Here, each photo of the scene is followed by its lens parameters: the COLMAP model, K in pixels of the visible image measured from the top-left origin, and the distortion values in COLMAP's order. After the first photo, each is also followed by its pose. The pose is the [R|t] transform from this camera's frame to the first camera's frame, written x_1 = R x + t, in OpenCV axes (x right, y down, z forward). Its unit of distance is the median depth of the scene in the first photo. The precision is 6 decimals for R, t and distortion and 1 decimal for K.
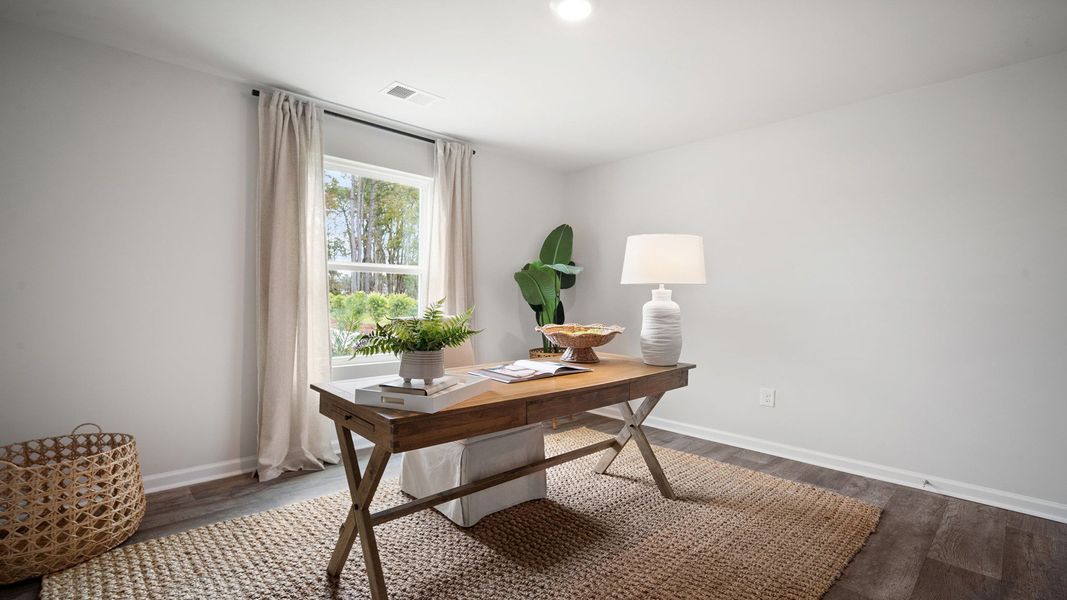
lens RADIAL K [[473.8, 0, 530.2], [0, 473.8, 299.2], [0, 0, 1]] dist [-0.012295, 0.001686]
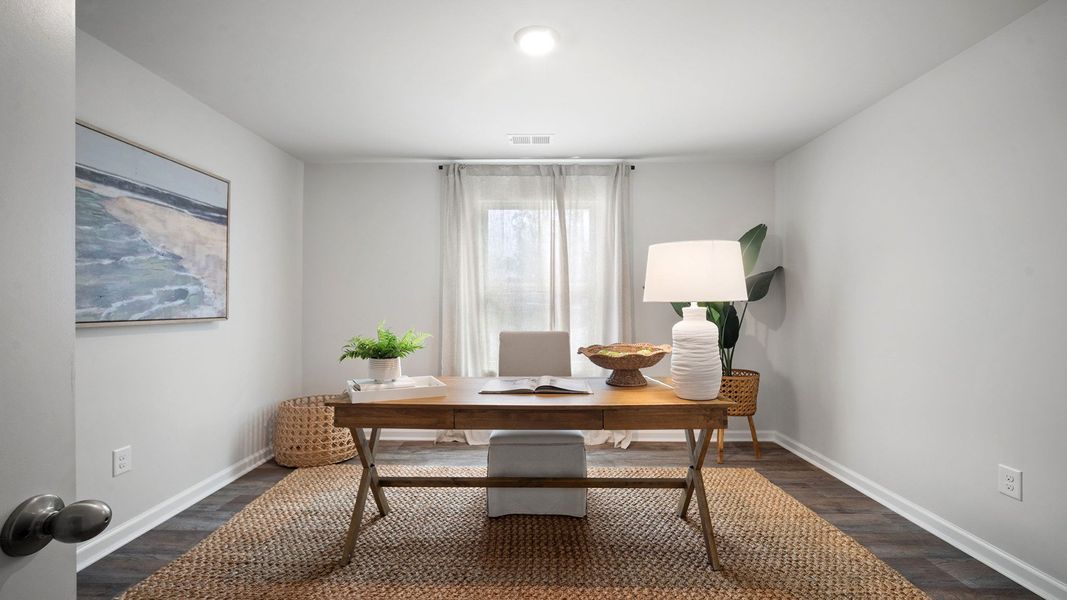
lens RADIAL K [[473.8, 0, 525.4], [0, 473.8, 303.4], [0, 0, 1]] dist [-0.012295, 0.001686]
pose [[0.721144, -0.011436, -0.692691, 0.637105], [0.004564, 0.999920, -0.011757, -0.019266], [0.692770, 0.005317, 0.721139, 0.195309]]
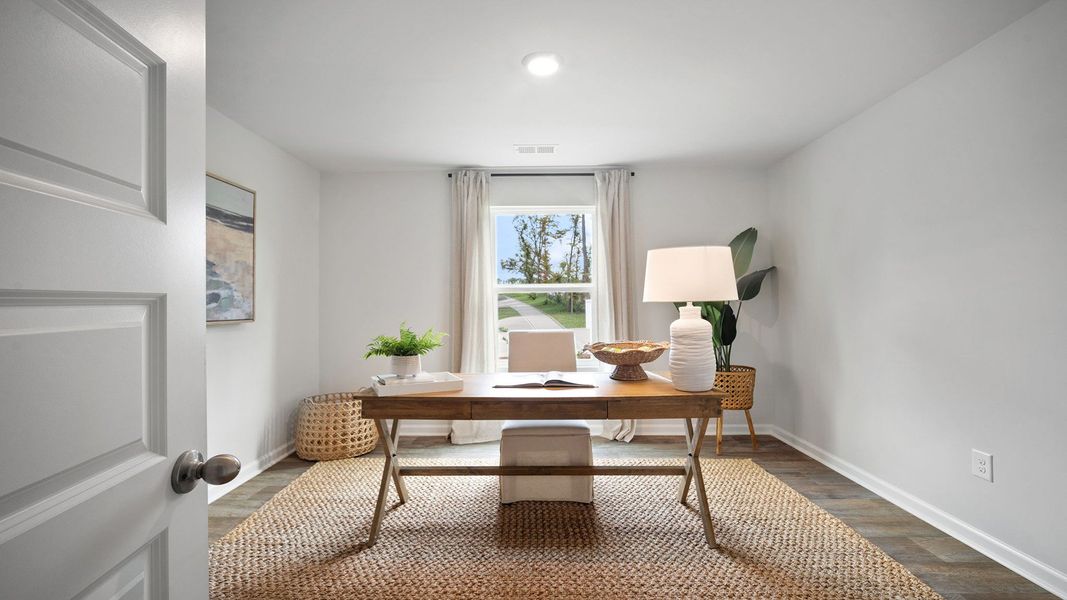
lens RADIAL K [[473.8, 0, 525.6], [0, 473.8, 292.4], [0, 0, 1]] dist [-0.012295, 0.001686]
pose [[0.717398, -0.033035, -0.695880, 0.684919], [0.011964, 0.999312, -0.035106, -0.020232], [0.696561, 0.016859, 0.717300, 0.125472]]
